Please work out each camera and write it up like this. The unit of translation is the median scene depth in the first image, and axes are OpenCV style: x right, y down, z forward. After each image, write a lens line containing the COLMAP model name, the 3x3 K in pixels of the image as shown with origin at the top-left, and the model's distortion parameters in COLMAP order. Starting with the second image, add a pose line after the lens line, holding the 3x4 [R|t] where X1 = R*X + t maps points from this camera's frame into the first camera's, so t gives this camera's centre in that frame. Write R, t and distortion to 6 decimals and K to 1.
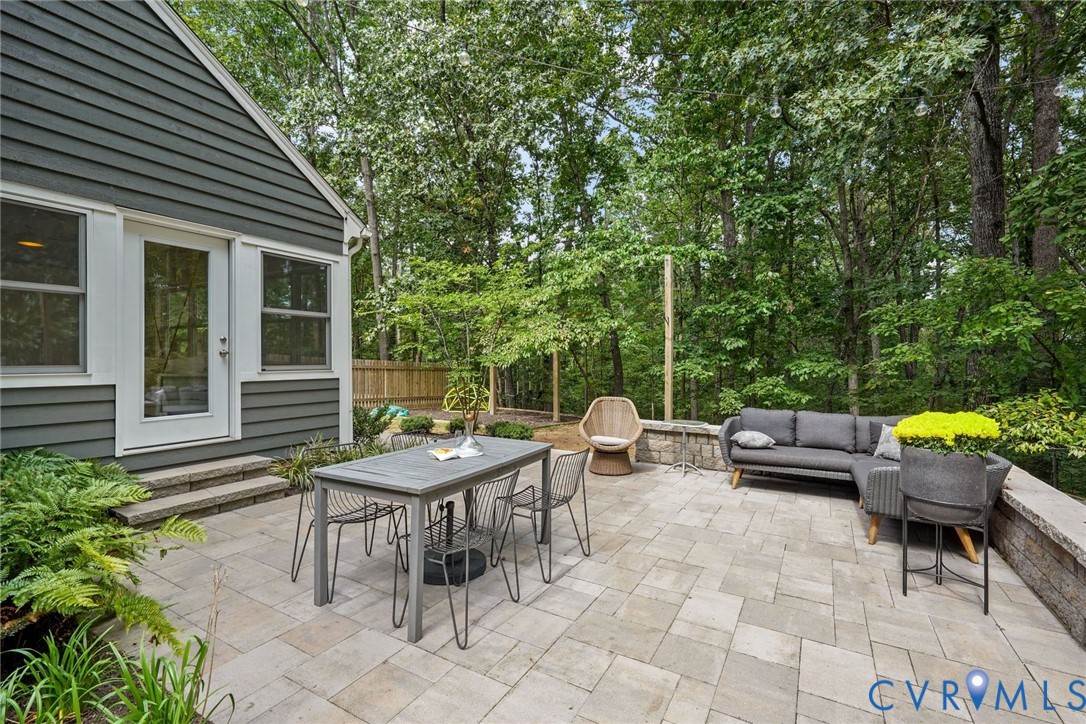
lens RADIAL K [[481.2, 0, 546.8], [0, 481.2, 362.7], [0, 0, 1]] dist [-0.003563, -0.000363]
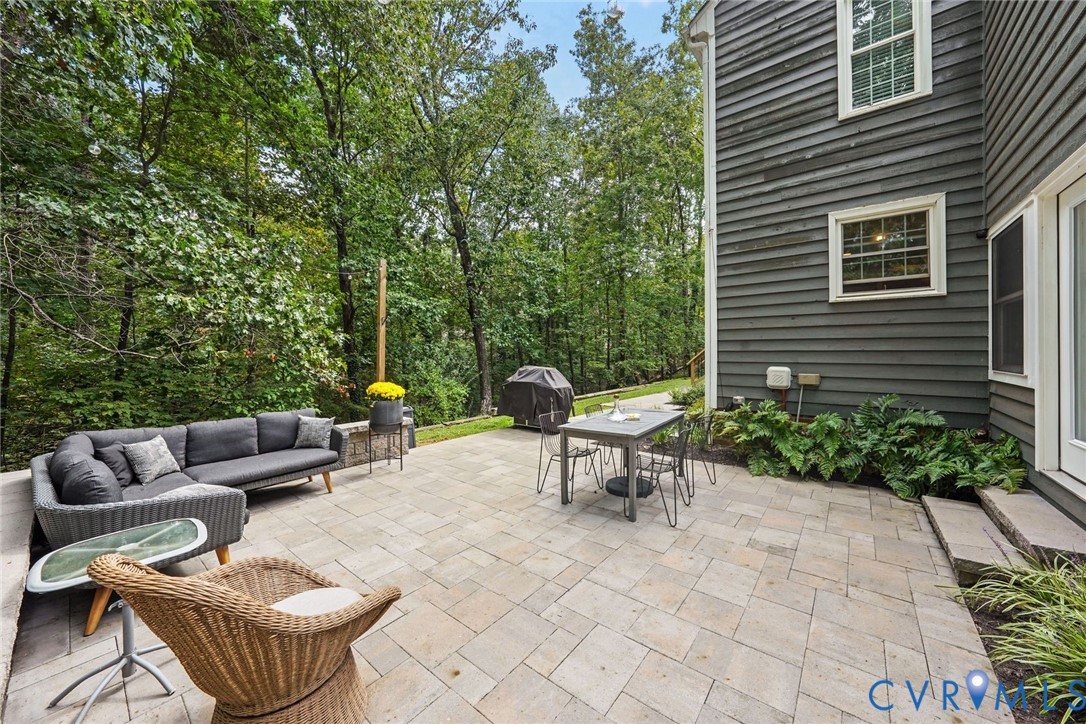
lens RADIAL K [[390.7, 0, 551.3], [0, 390.7, 351.6], [0, 0, 1]] dist [-0.002756, -0.000167]
pose [[-0.989362, 0.001225, 0.145470, -0.075441], [0.002452, 0.999963, 0.008256, -0.023516], [-0.145455, 0.008525, -0.989328, 1.277094]]
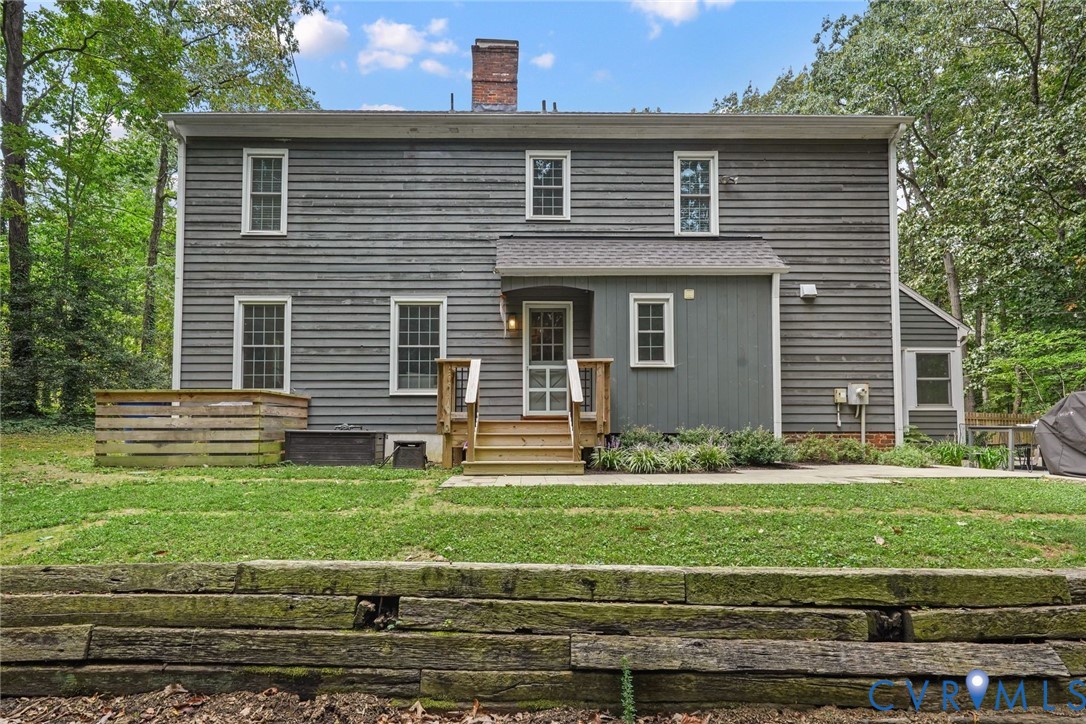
lens RADIAL K [[499.9, 0, 535.2], [0, 499.9, 412.2], [0, 0, 1]] dist [0.011701, -0.000403]
pose [[0.519824, -0.035634, -0.853530, 0.420516], [-0.004098, 0.999014, -0.044203, 0.137222], [0.854264, 0.026475, 0.519165, -1.519273]]
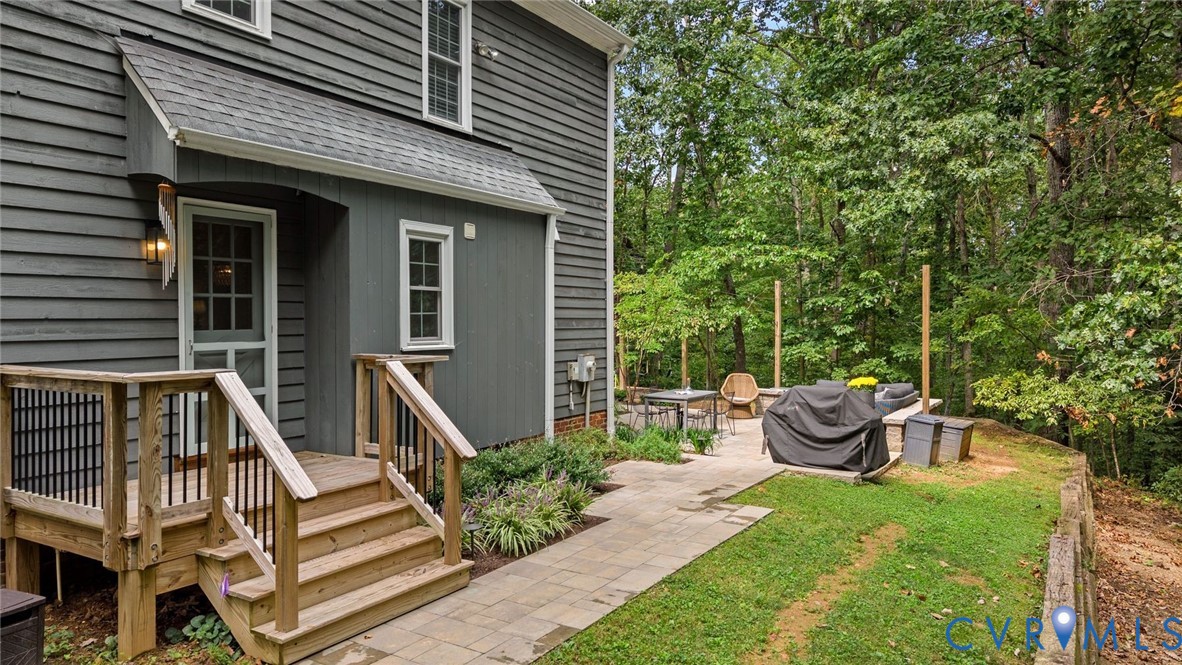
lens RADIAL K [[785.2, 0, 592.7], [0, 785.2, 334.7], [0, 0, 1]] dist [0.064253, -0.002279]
pose [[0.999536, 0.000505, -0.030446, -0.309186], [-0.000156, 0.999934, 0.011447, -0.098537], [0.030449, -0.011437, 0.999471, -1.828420]]
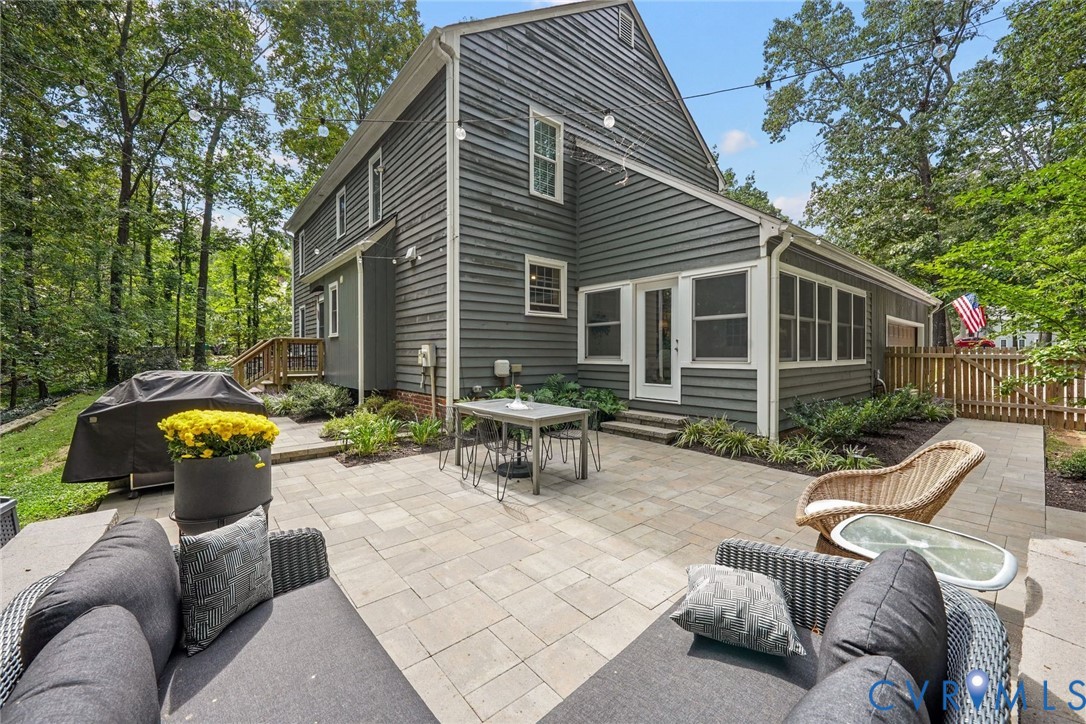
lens RADIAL K [[418.0, 0, 547.6], [0, 418.0, 359.3], [0, 0, 1]] dist [0.000466, -0.000001]
pose [[-0.335412, 0.009664, -0.942022, 0.653289], [-0.008387, 0.999877, 0.013244, -0.000728], [0.942034, 0.012342, -0.335289, 0.880414]]
